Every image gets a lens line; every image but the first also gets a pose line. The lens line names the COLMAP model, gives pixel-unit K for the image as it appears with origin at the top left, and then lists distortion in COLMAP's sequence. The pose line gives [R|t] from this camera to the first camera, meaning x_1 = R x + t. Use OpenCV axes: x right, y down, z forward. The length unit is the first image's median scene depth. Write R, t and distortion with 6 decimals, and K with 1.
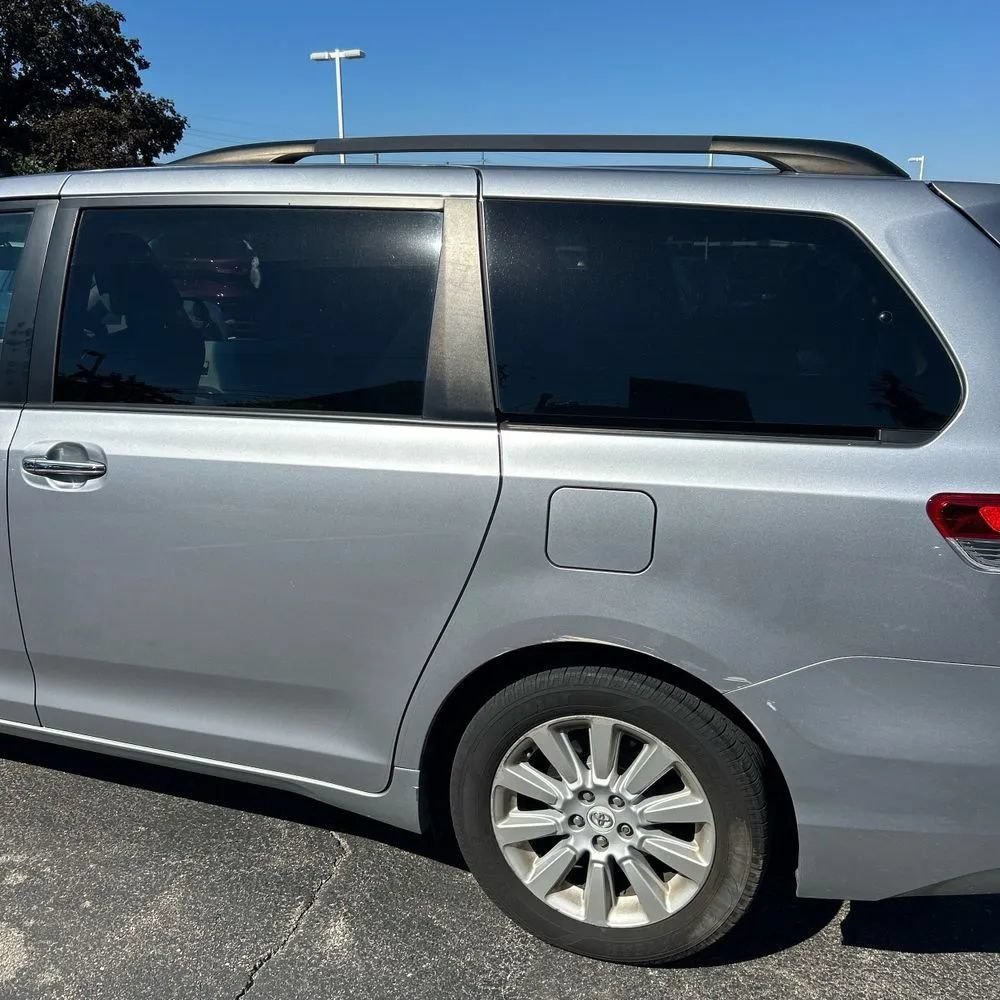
lens RADIAL K [[1012.7, 0, 496.0], [0, 1012.7, 509.2], [0, 0, 1]] dist [0.022468, -0.007637]
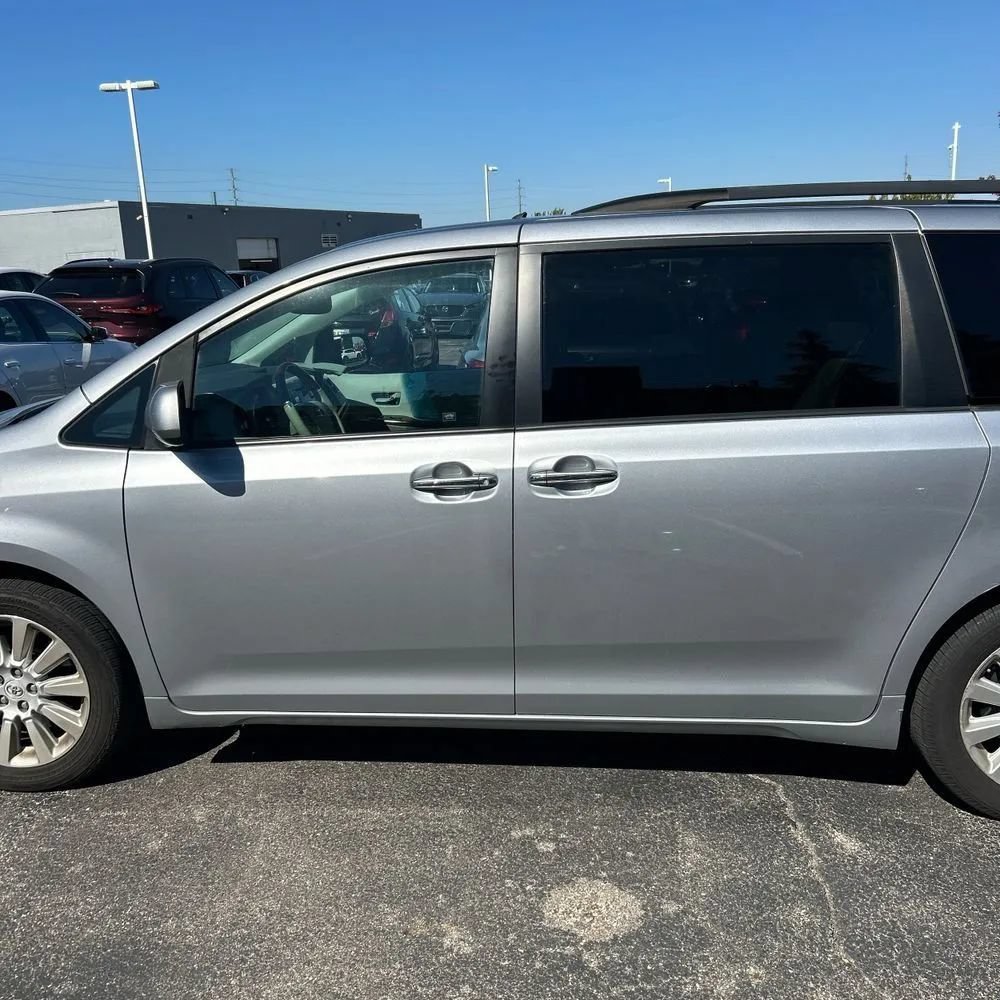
lens RADIAL K [[1012.7, 0, 496.0], [0, 1012.7, 509.2], [0, 0, 1]] dist [0.022468, -0.007637]
pose [[0.970493, -0.091475, 0.223103, -0.804423], [0.096590, 0.995251, -0.012098, -0.000241], [-0.220937, 0.033291, 0.974720, -0.100648]]
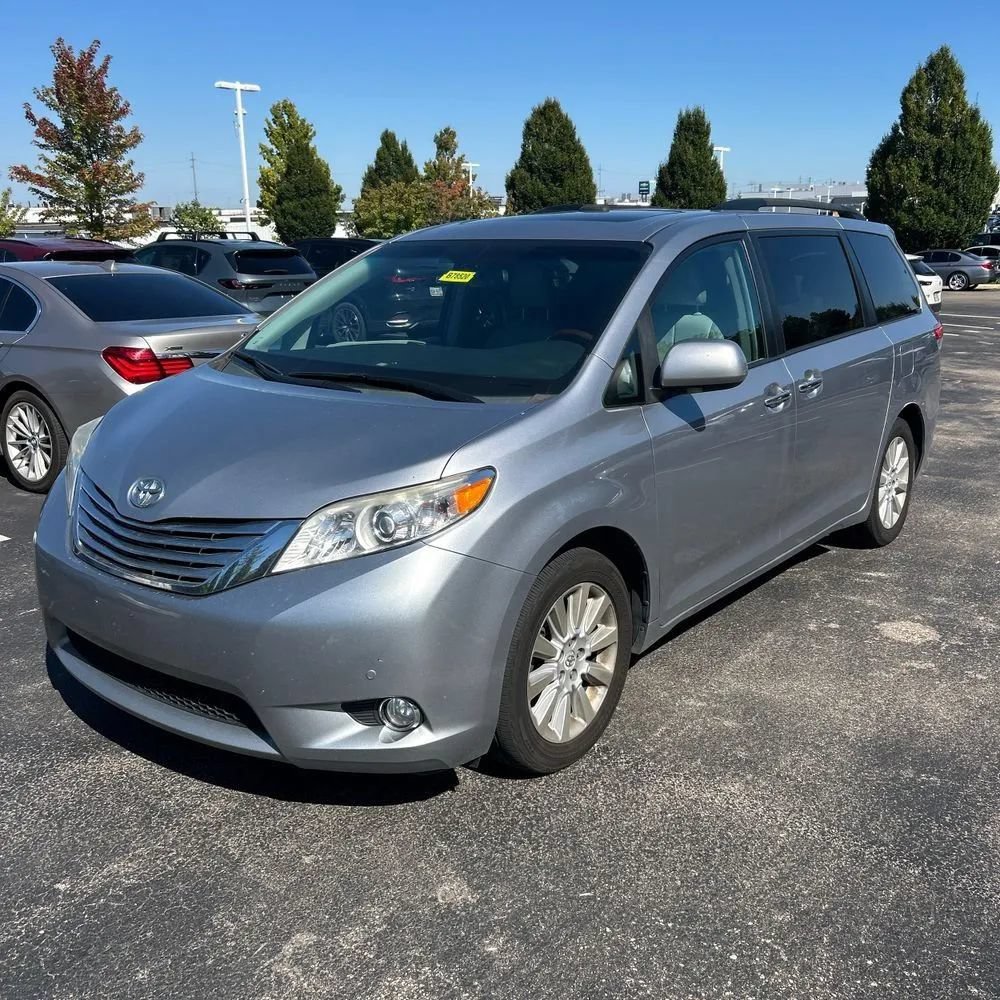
lens RADIAL K [[1003.7, 0, 493.9], [0, 1003.7, 502.5], [0, 0, 1]] dist [0.022123, -0.020793]
pose [[0.325281, -0.254840, 0.910631, -2.328662], [0.248571, 0.952178, 0.177676, -0.302881], [-0.912362, 0.168562, 0.373071, 0.908239]]
